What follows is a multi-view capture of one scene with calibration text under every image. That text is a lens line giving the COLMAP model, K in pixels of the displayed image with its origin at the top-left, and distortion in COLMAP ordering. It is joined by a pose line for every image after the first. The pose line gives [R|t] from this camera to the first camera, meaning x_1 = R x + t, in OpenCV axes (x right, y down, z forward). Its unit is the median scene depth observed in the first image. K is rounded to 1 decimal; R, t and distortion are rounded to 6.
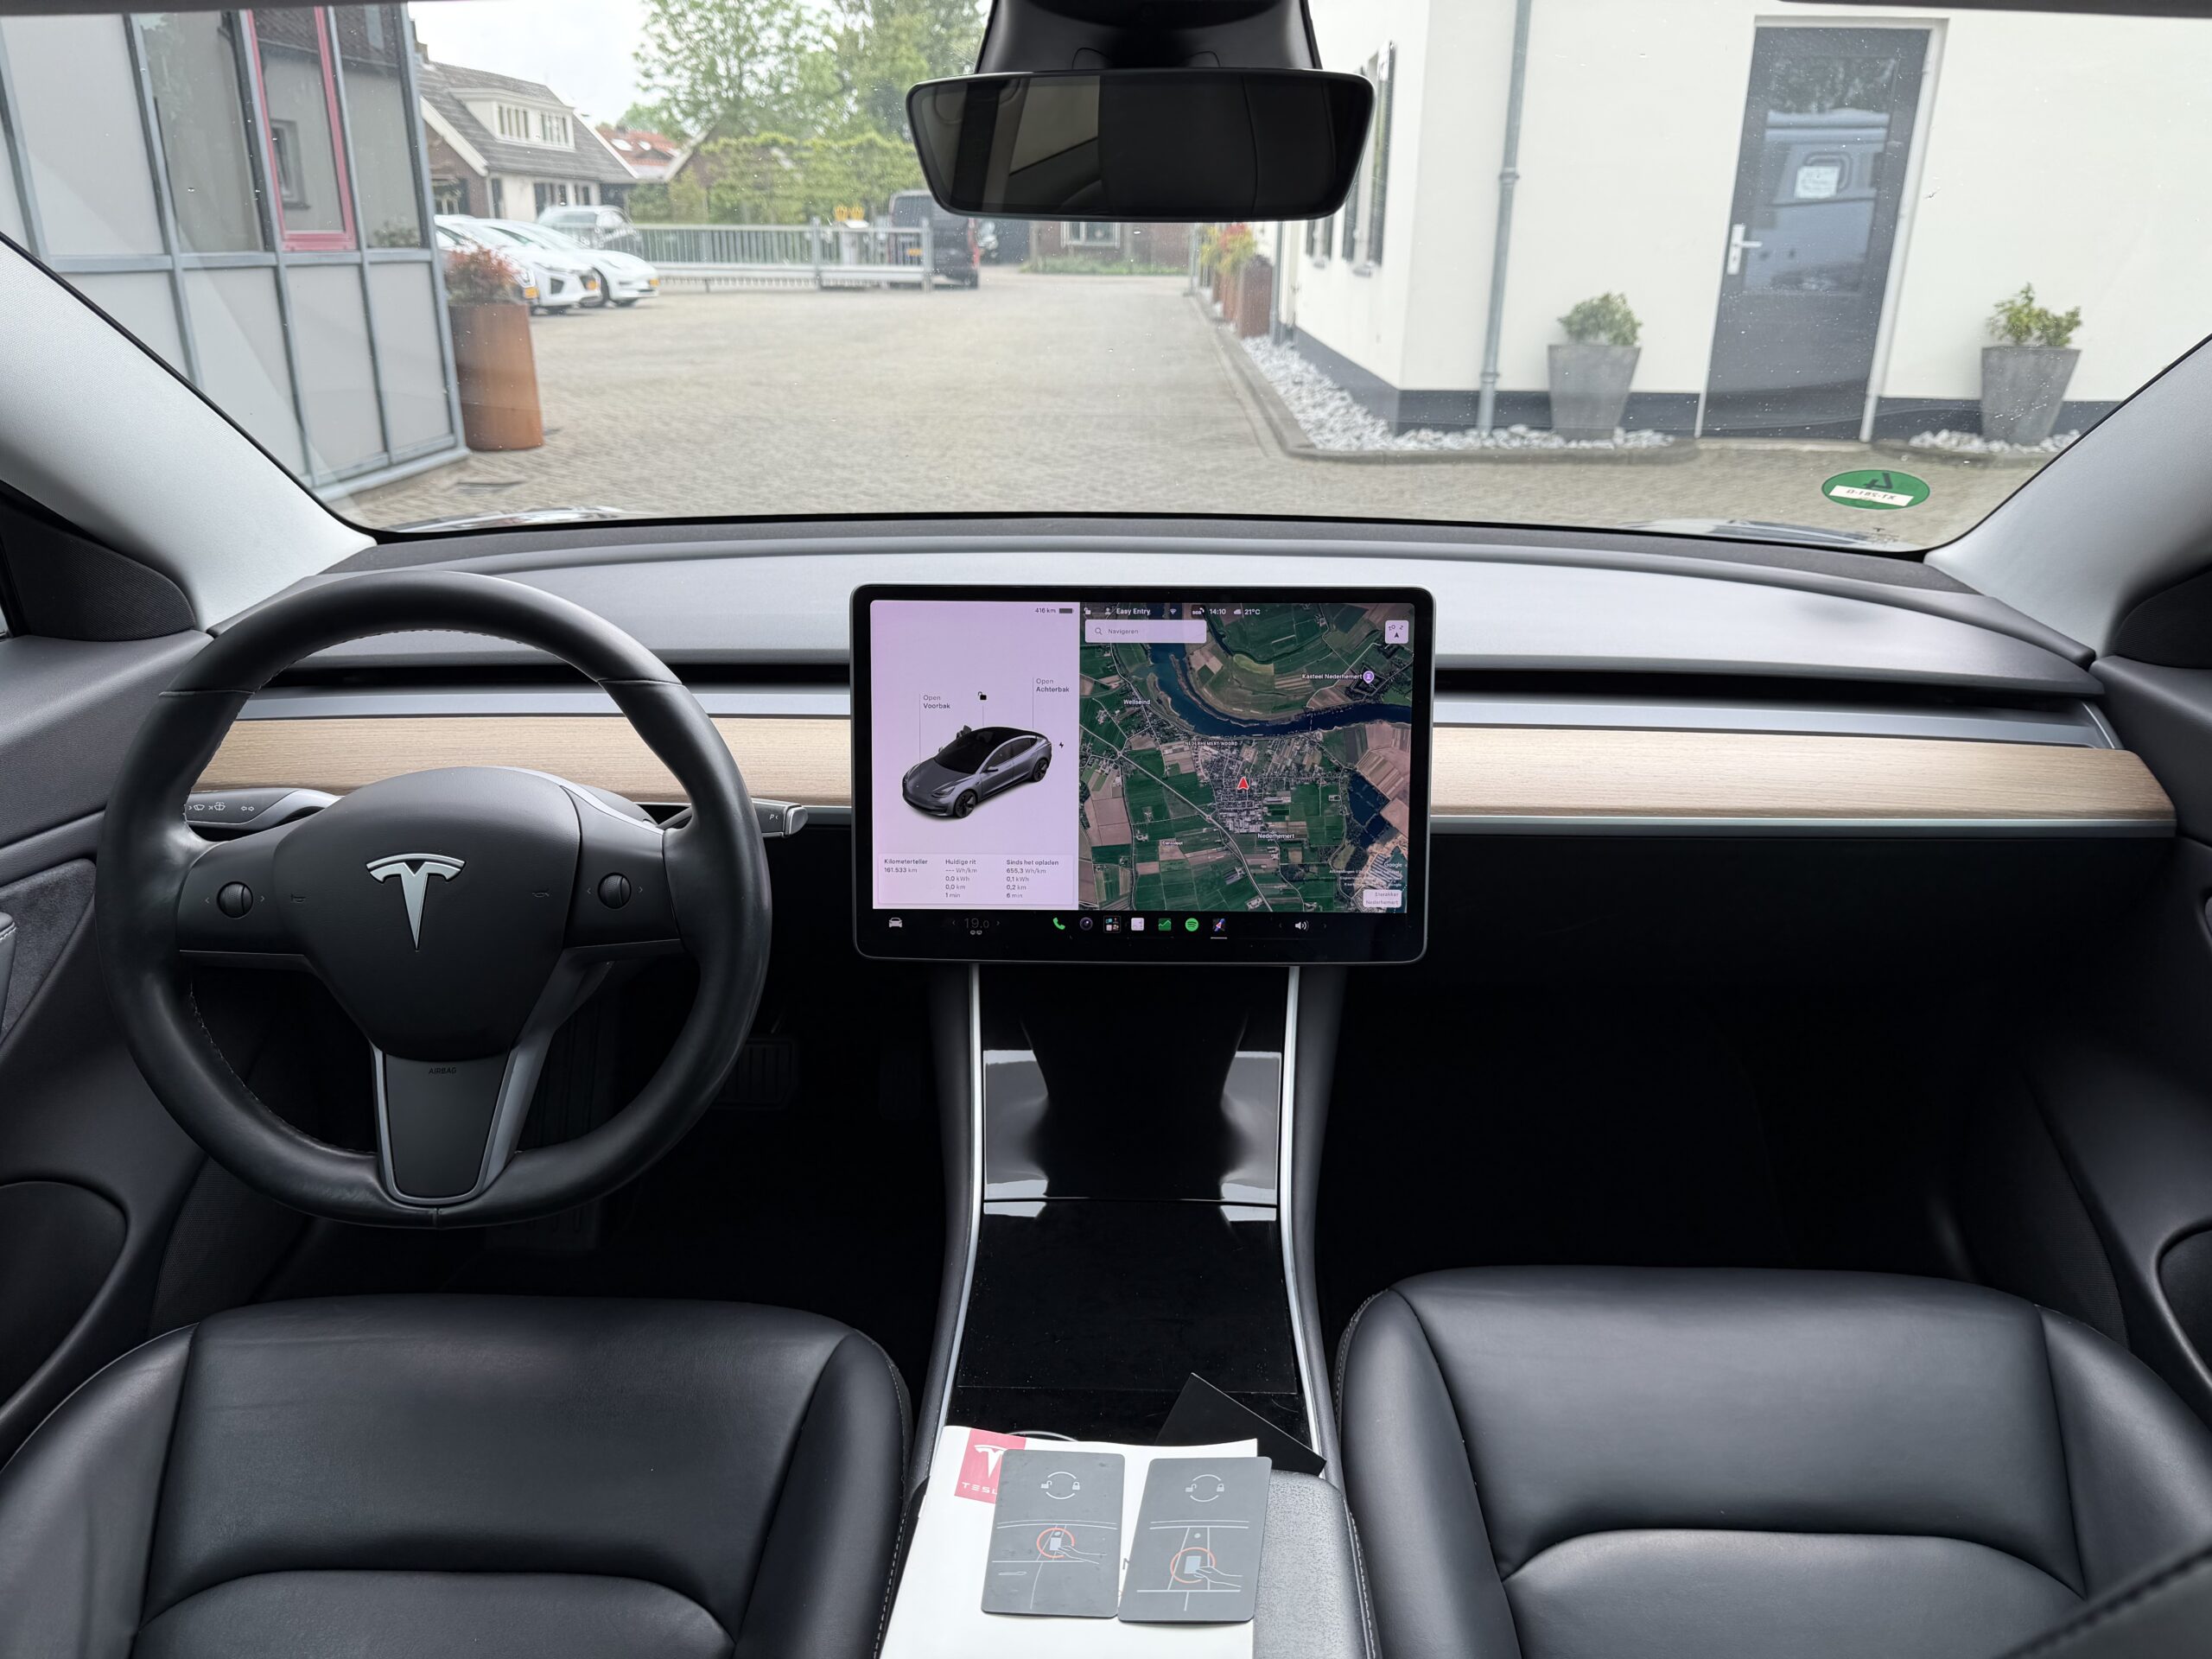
lens RADIAL K [[1573.7, 0, 1116.6], [0, 1573.7, 823.1], [0, 0, 1]] dist [0.082400, -0.125635]
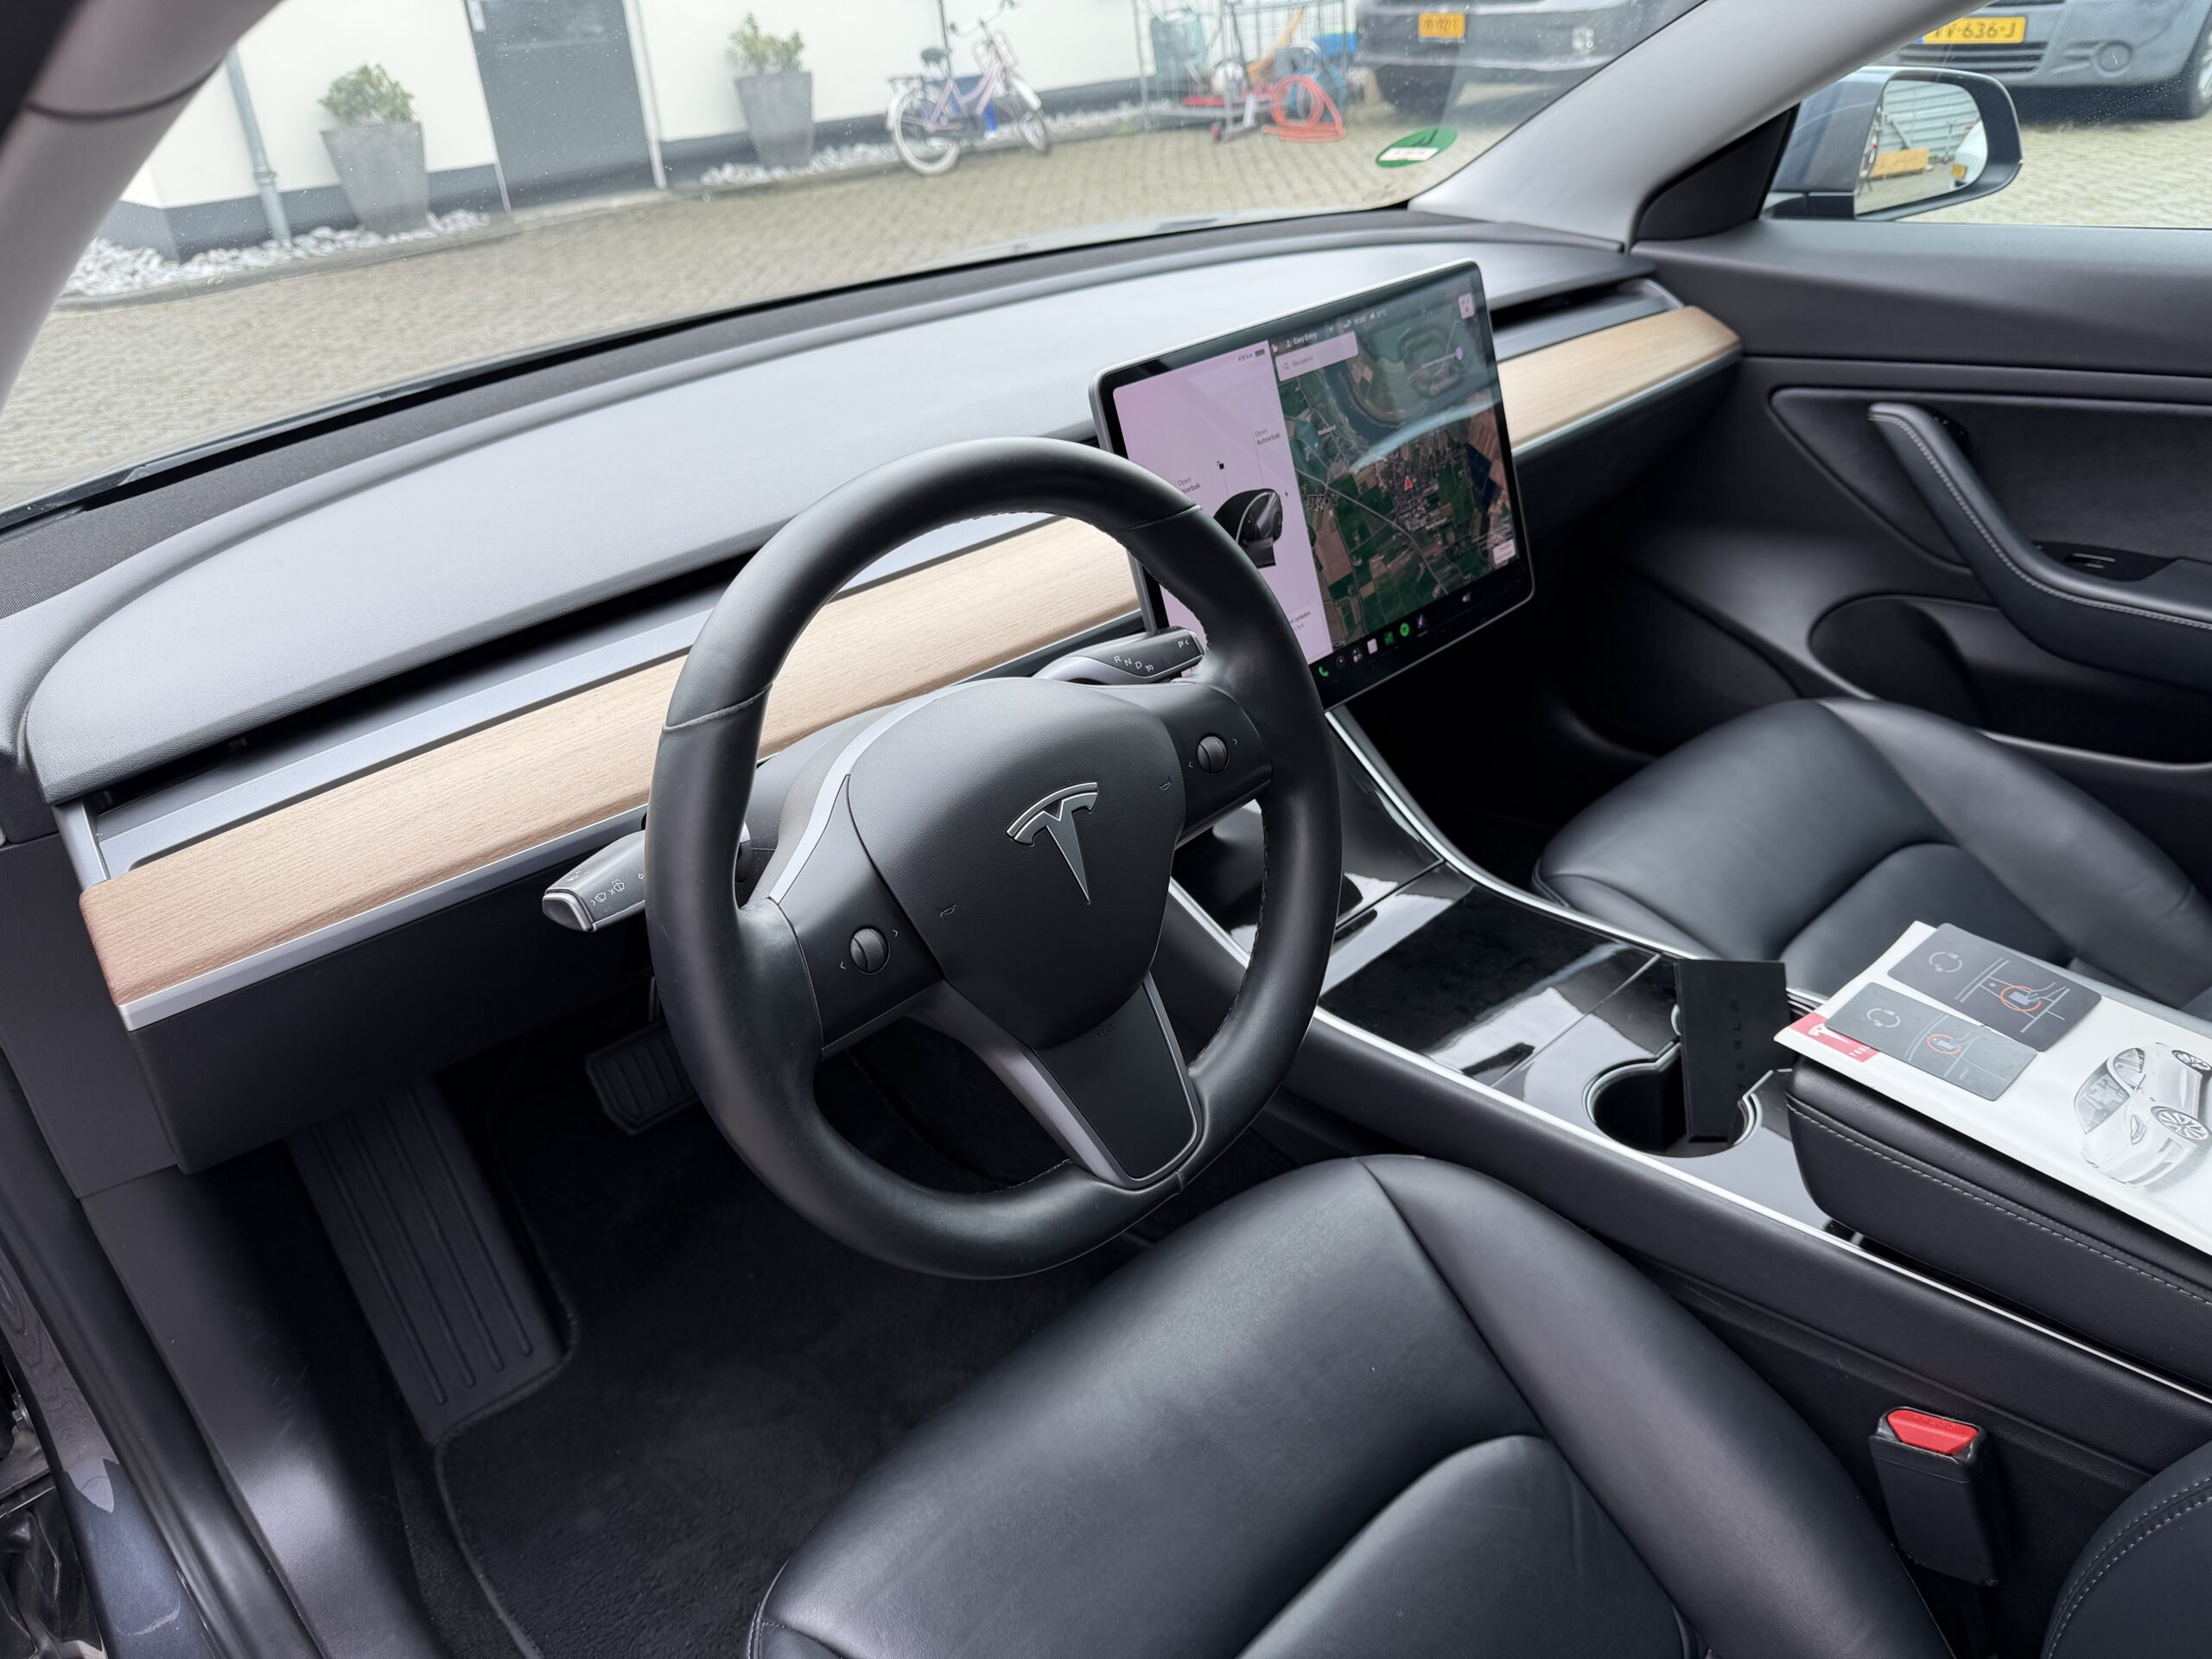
lens RADIAL K [[1525.0, 0, 1104.5], [0, 1525.0, 863.0], [0, 0, 1]] dist [0.005485, 0.000262]
pose [[0.718094, -0.408368, 0.563539, -0.732237], [0.310869, 0.912689, 0.265252, -0.125246], [-0.622657, -0.015289, 0.782346, 0.329105]]
